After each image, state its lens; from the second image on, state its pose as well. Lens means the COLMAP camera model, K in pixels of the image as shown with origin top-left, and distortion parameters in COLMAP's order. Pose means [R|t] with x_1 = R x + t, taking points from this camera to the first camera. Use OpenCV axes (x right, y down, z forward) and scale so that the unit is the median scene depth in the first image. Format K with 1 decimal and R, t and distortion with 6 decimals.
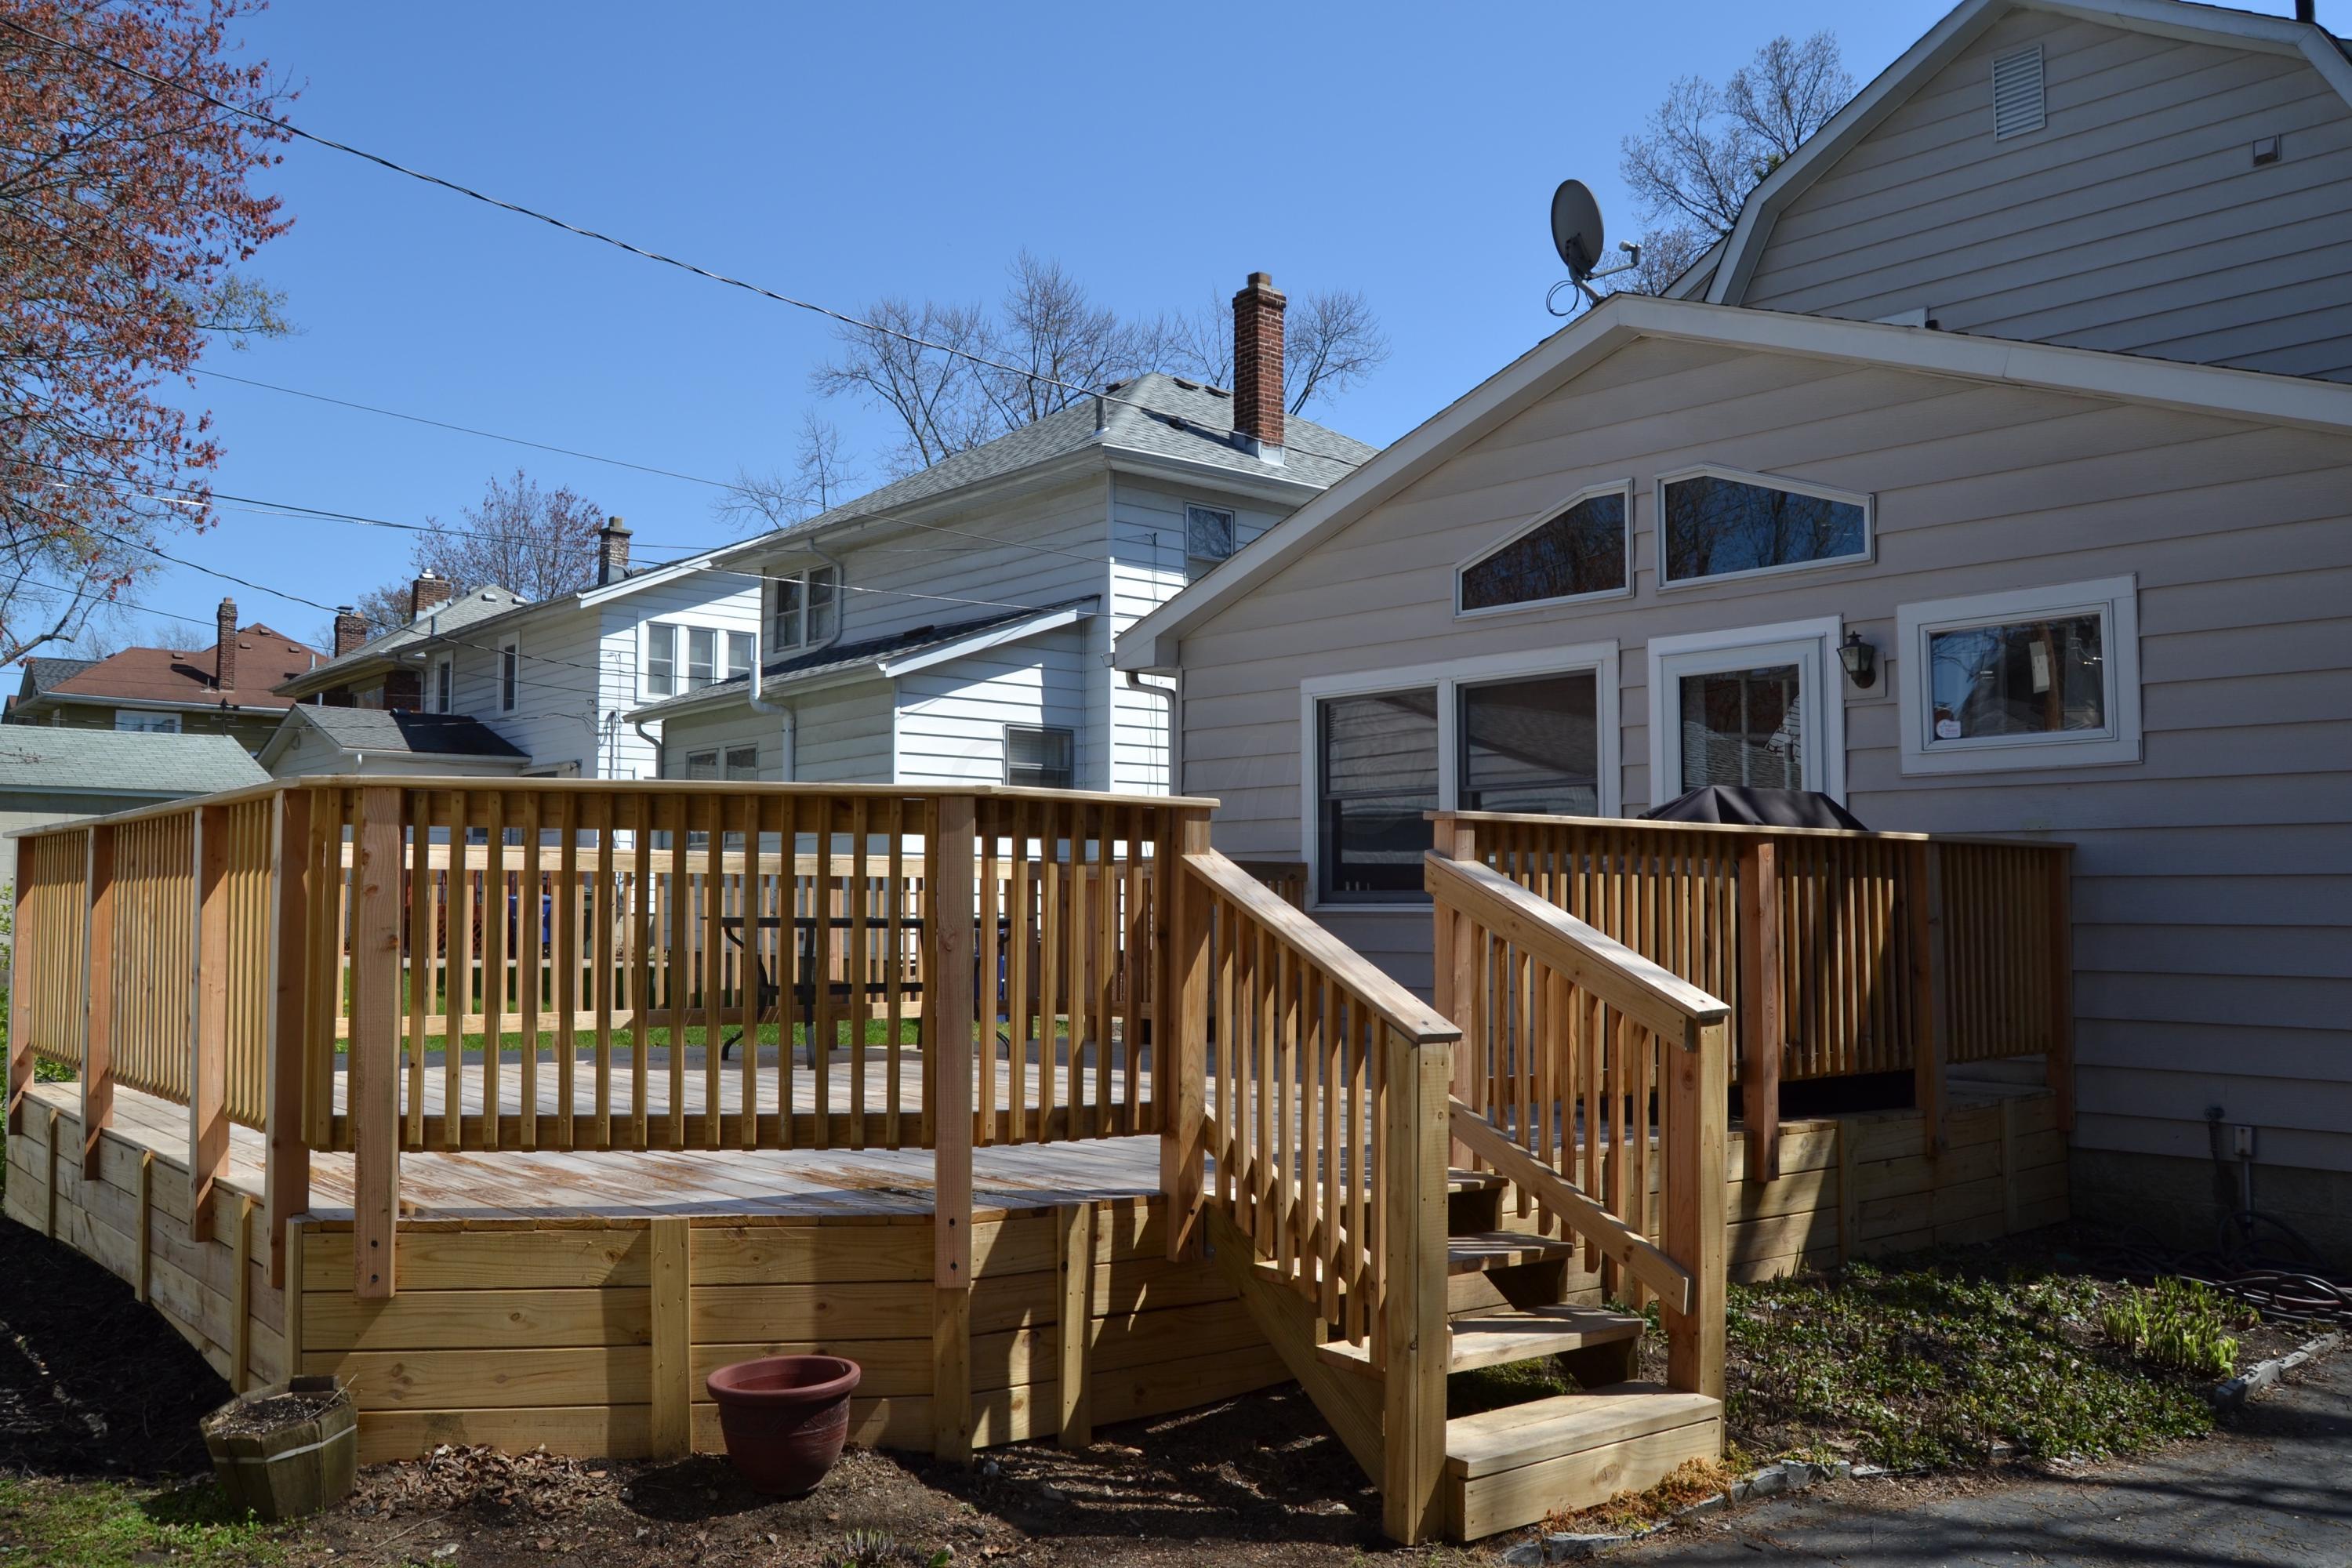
lens RADIAL K [[1847.1, 0, 1168.1], [0, 1847.1, 794.4], [0, 0, 1]] dist [-0.102130, 0.036774]
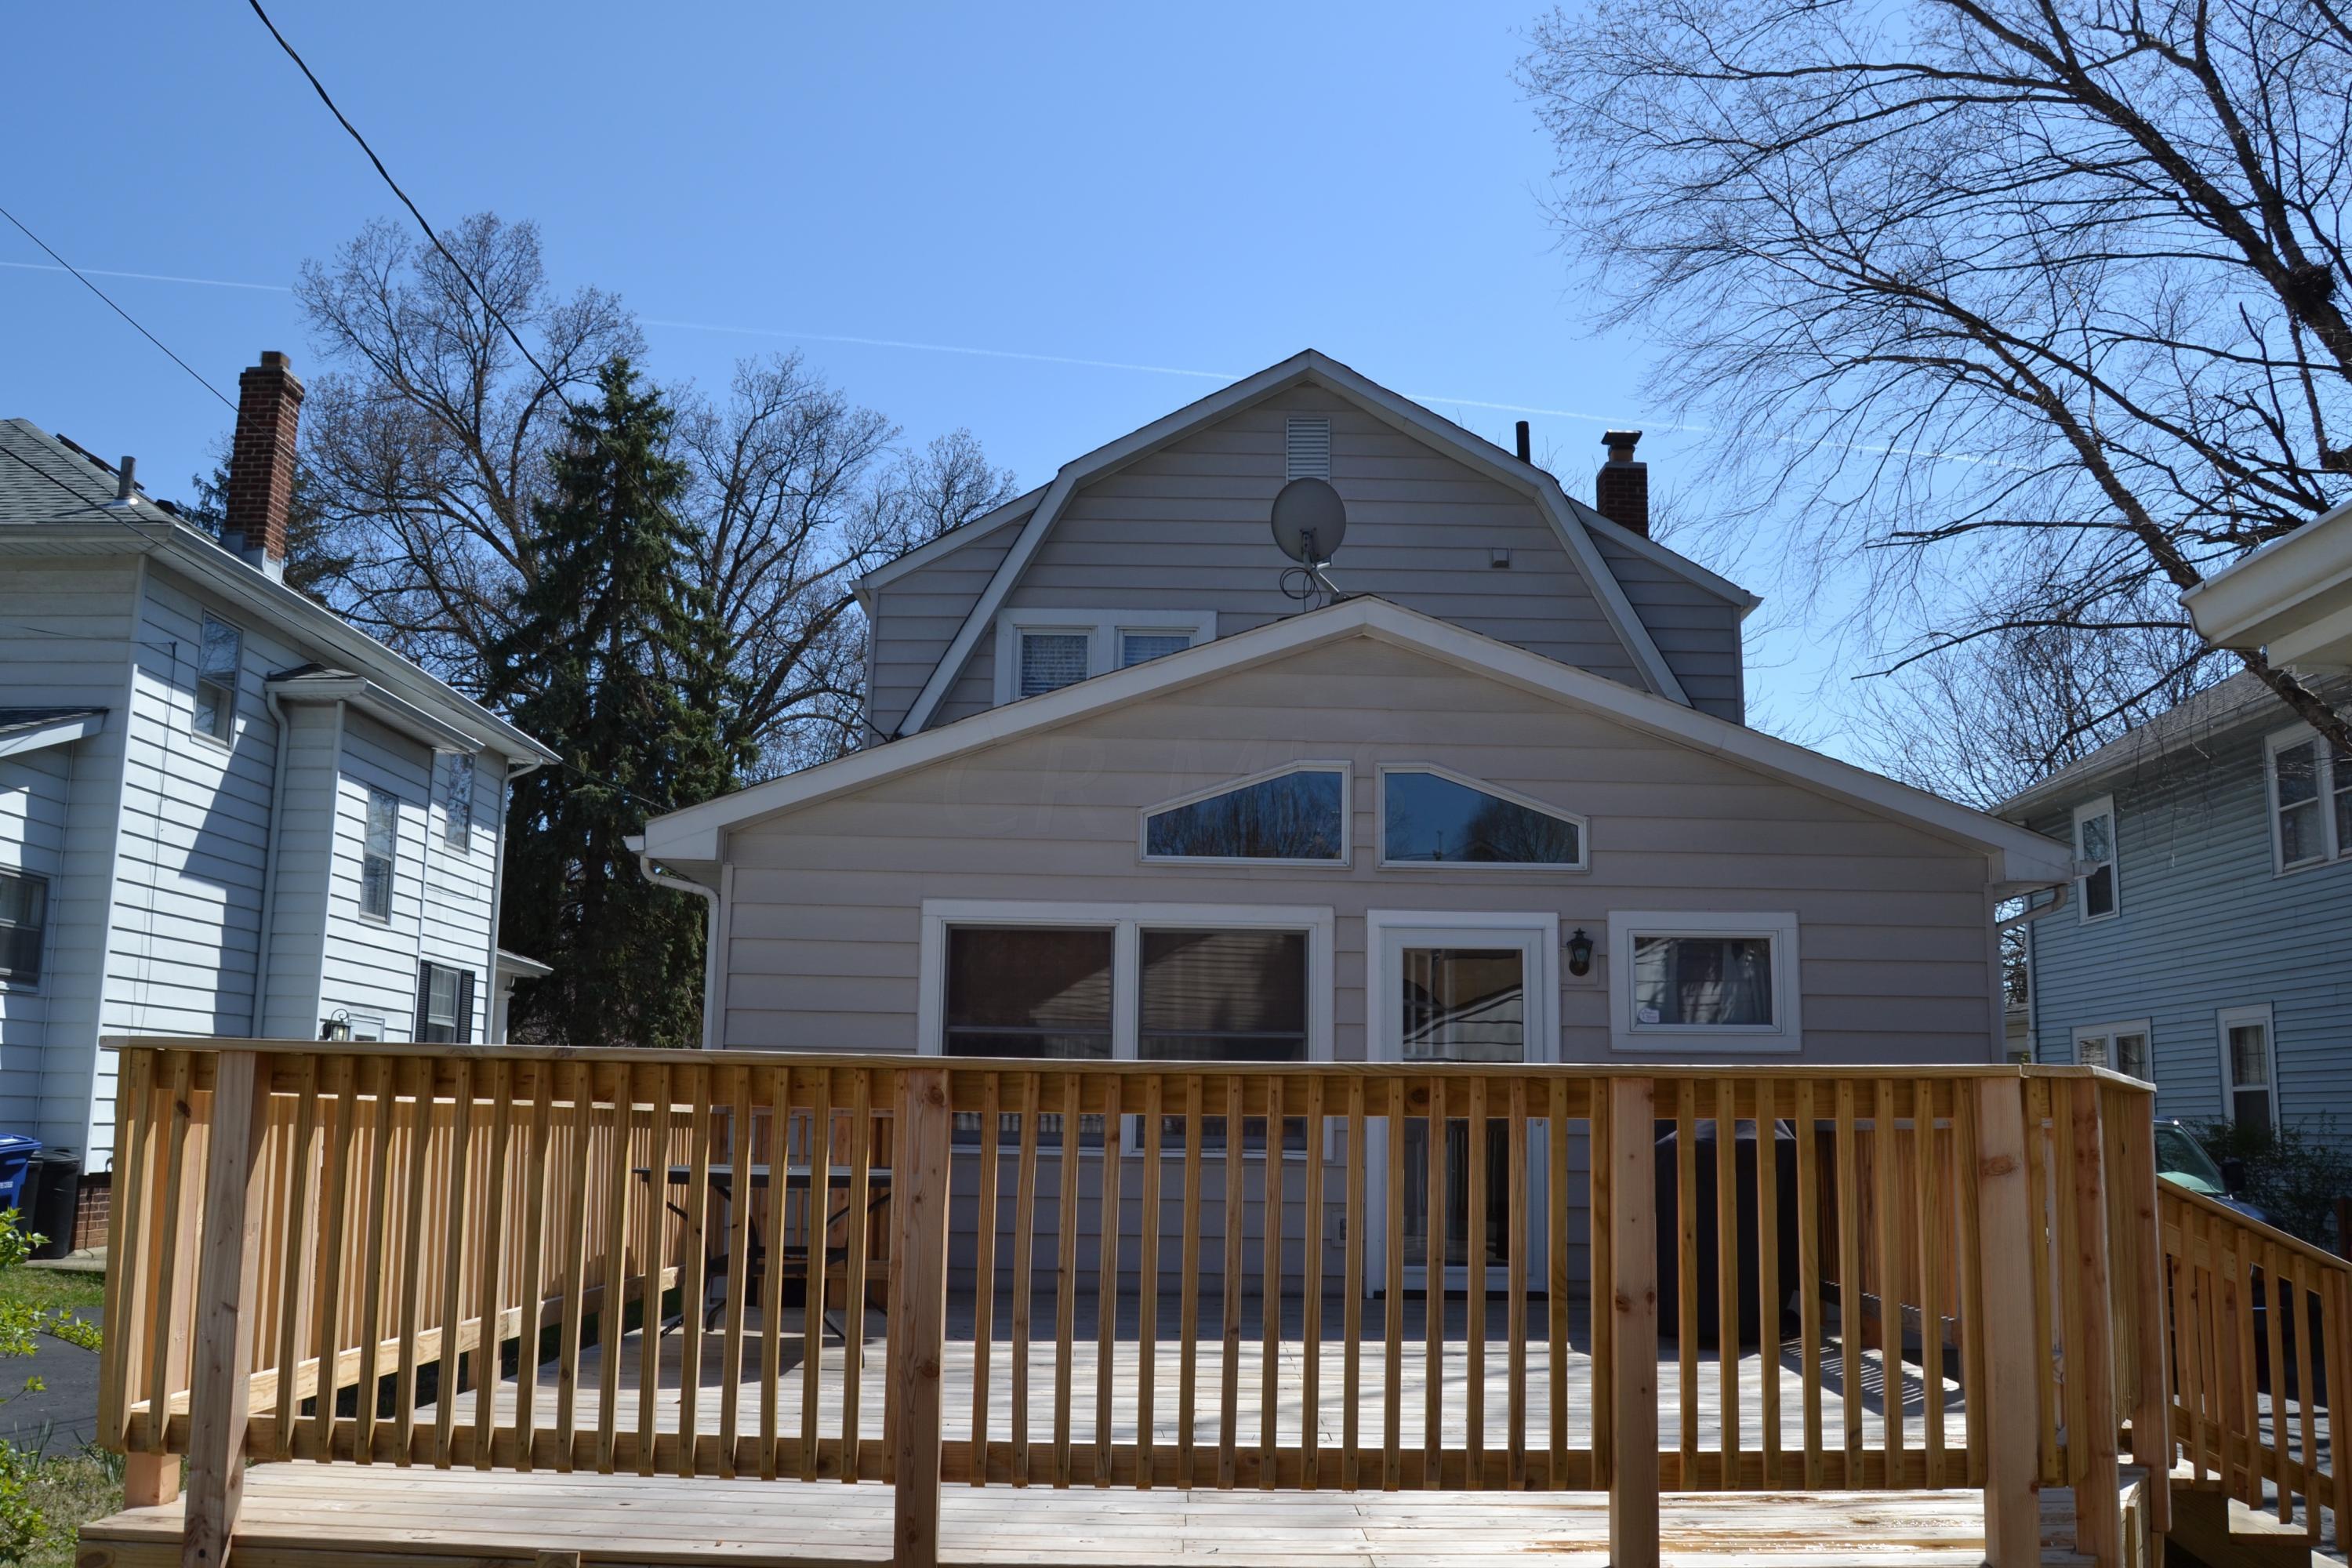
lens RADIAL K [[1925.9, 0, 1170.6], [0, 1925.9, 780.2], [0, 0, 1]] dist [-0.071461, -0.010145]
pose [[0.669088, 0.143062, 0.729283, -0.660732], [-0.062256, 0.988638, -0.136821, 0.003827], [-0.740571, 0.046143, 0.670392, 0.300614]]
